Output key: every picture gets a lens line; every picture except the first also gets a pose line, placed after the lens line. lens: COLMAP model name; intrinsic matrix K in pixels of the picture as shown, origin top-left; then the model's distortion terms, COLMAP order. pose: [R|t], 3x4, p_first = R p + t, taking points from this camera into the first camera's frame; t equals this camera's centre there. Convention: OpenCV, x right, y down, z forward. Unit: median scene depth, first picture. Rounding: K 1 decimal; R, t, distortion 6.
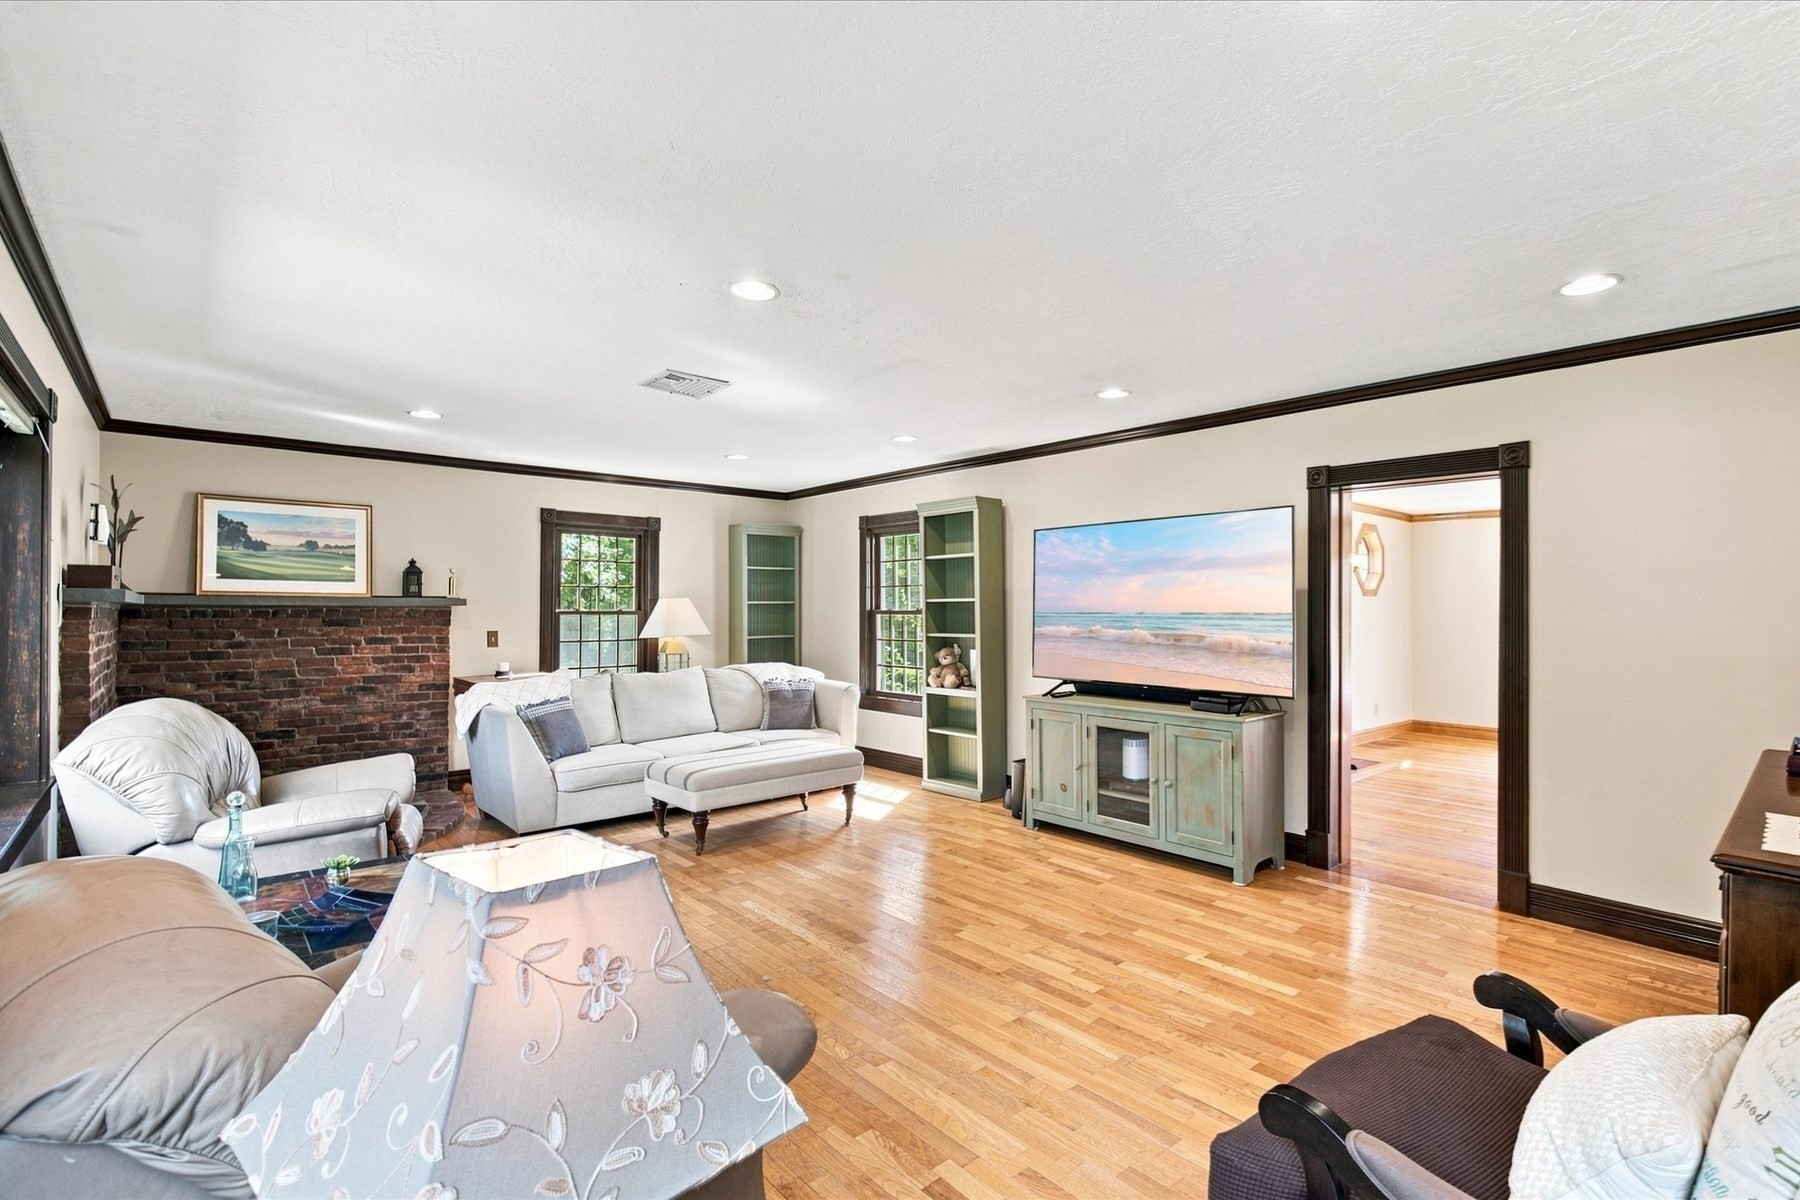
lens RADIAL K [[807.2, 0, 909.4], [0, 807.2, 603.9], [0, 0, 1]] dist [-0.013161, -0.000853]
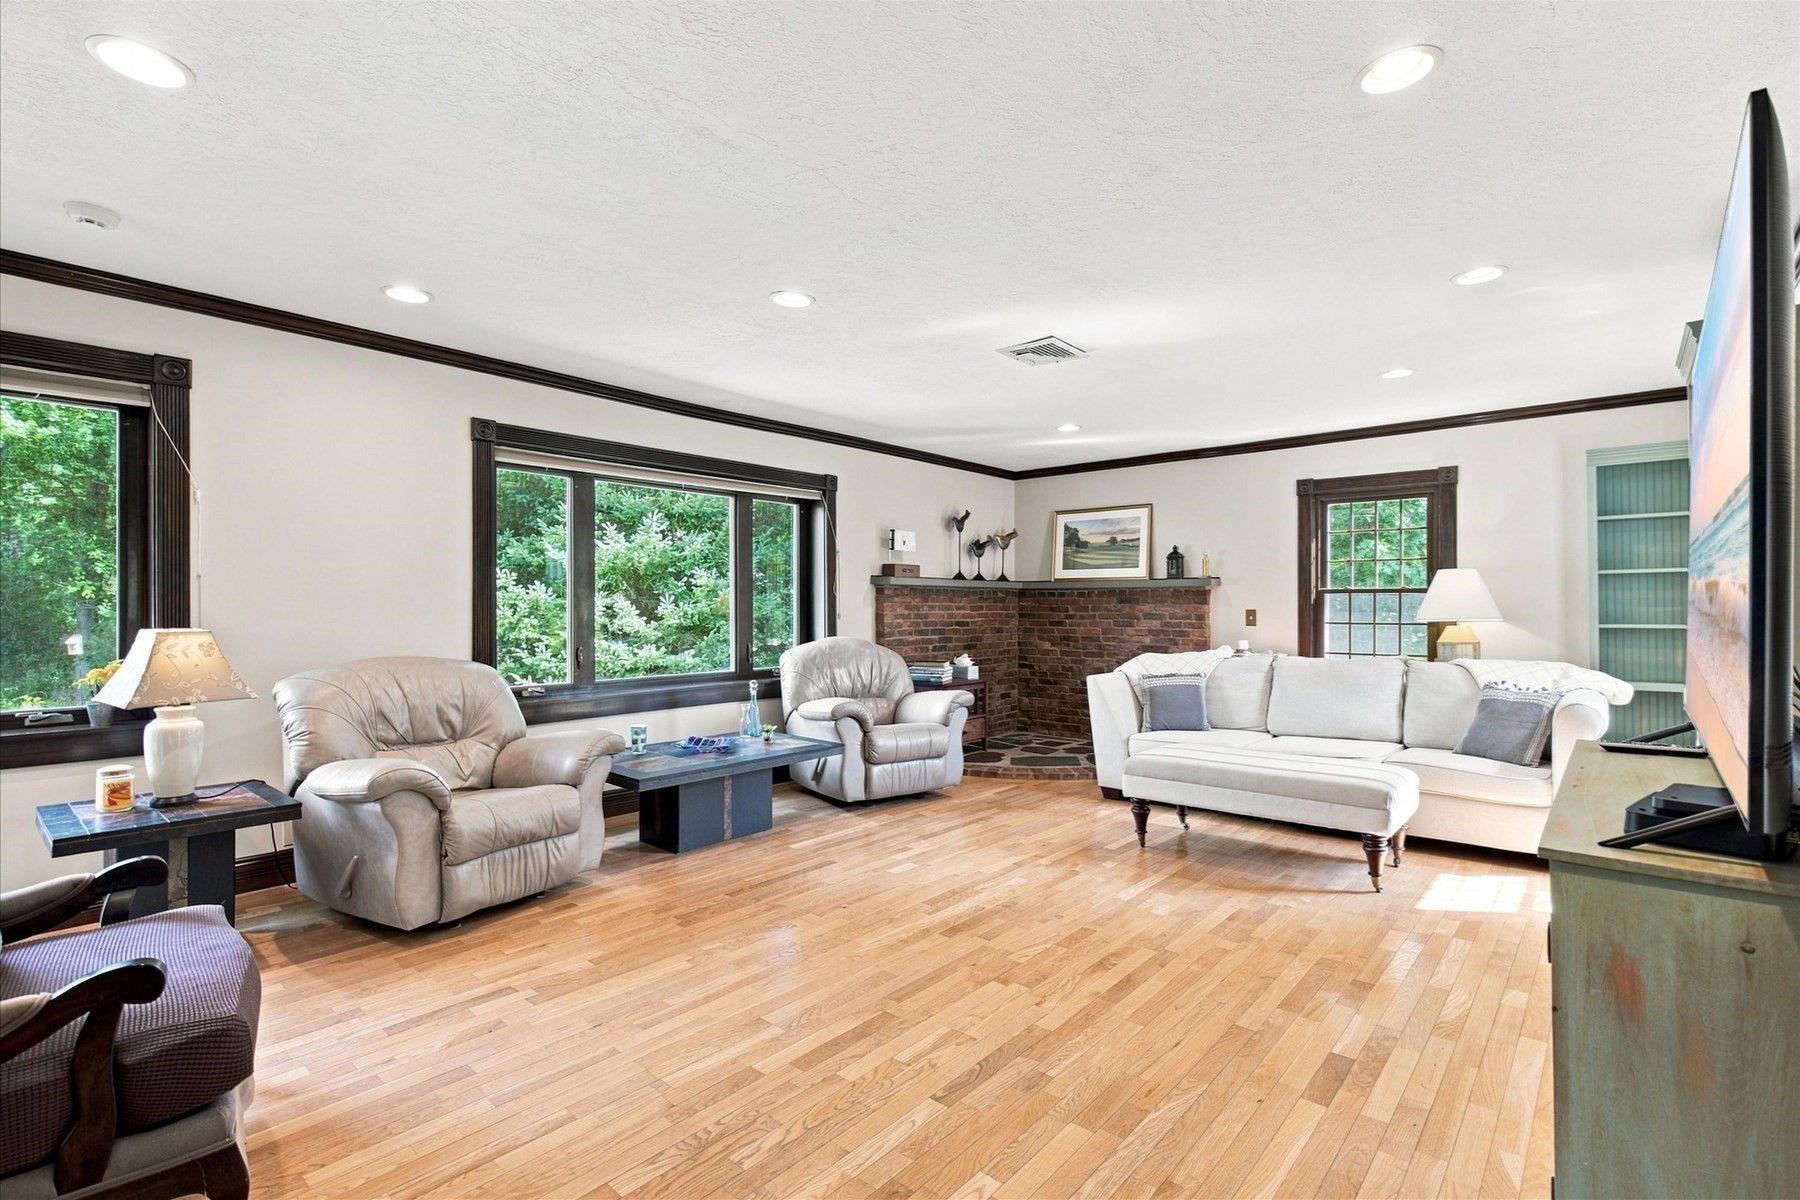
lens RADIAL K [[807.2, 0, 907.4], [0, 807.2, 608.8], [0, 0, 1]] dist [-0.013161, -0.000853]
pose [[0.149909, 0.002633, -0.988696, 0.498840], [0.009717, 0.999944, 0.004136, 0.028323], [0.988652, -0.010228, 0.149875, 0.494923]]
